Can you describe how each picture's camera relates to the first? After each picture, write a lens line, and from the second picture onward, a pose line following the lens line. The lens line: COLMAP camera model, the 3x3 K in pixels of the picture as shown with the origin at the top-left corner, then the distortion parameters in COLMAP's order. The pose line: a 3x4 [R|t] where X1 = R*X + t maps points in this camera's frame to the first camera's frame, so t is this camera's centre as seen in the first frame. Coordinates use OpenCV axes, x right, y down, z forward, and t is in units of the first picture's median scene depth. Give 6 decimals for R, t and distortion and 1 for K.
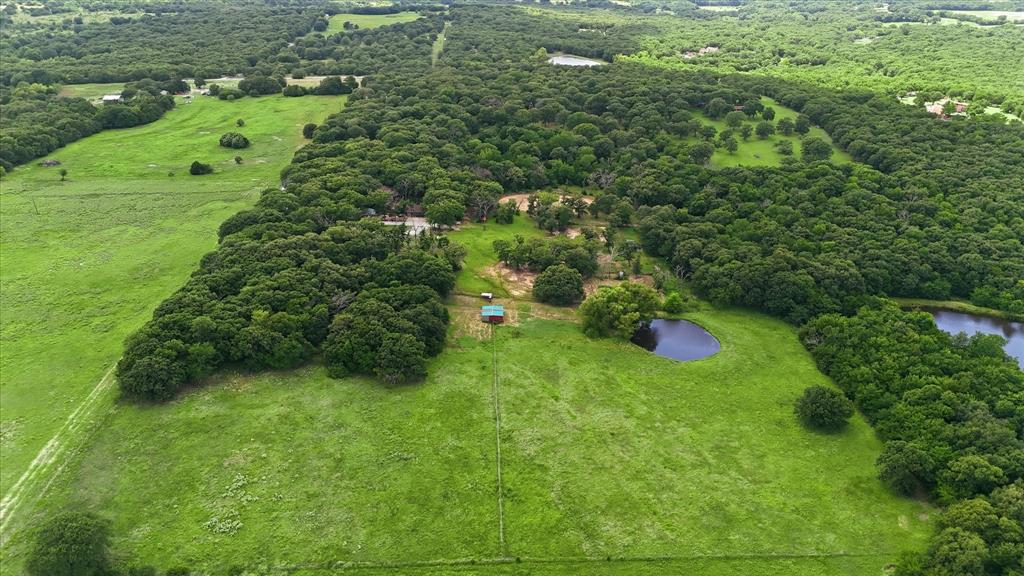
lens RADIAL K [[761.8, 0, 512.0], [0, 761.8, 288.0], [0, 0, 1]] dist [0.037684, -0.007403]
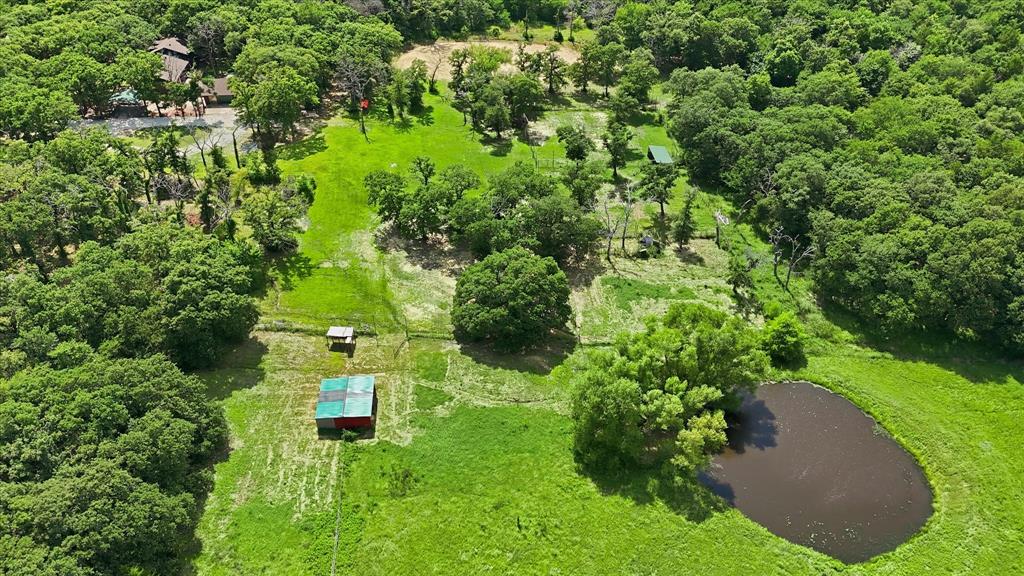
lens RADIAL K [[761.8, 0, 512.0], [0, 761.8, 288.0], [0, 0, 1]] dist [0.037684, -0.007403]
pose [[0.998340, -0.042789, 0.038552, 0.044781], [0.032679, 0.972027, 0.232583, -0.107506], [-0.047426, -0.230937, 0.971812, 0.588347]]
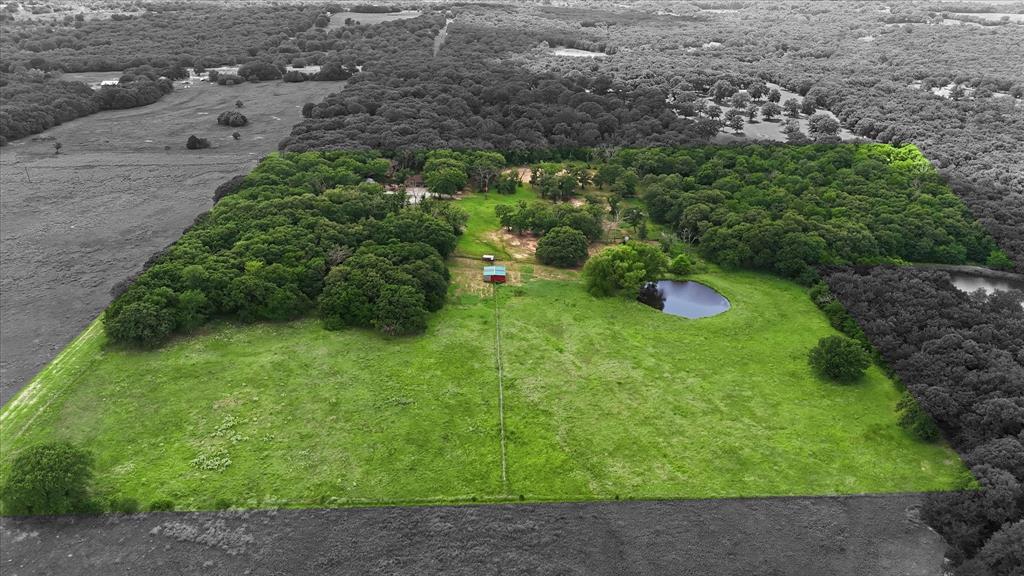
lens RADIAL K [[761.8, 0, 512.0], [0, 761.8, 288.0], [0, 0, 1]] dist [0.037684, -0.007403]
pose [[0.999997, -0.000017, -0.002296, -0.001010], [-0.000010, 0.999928, -0.011966, 0.059597], [0.002296, 0.011966, 0.999926, 0.028252]]
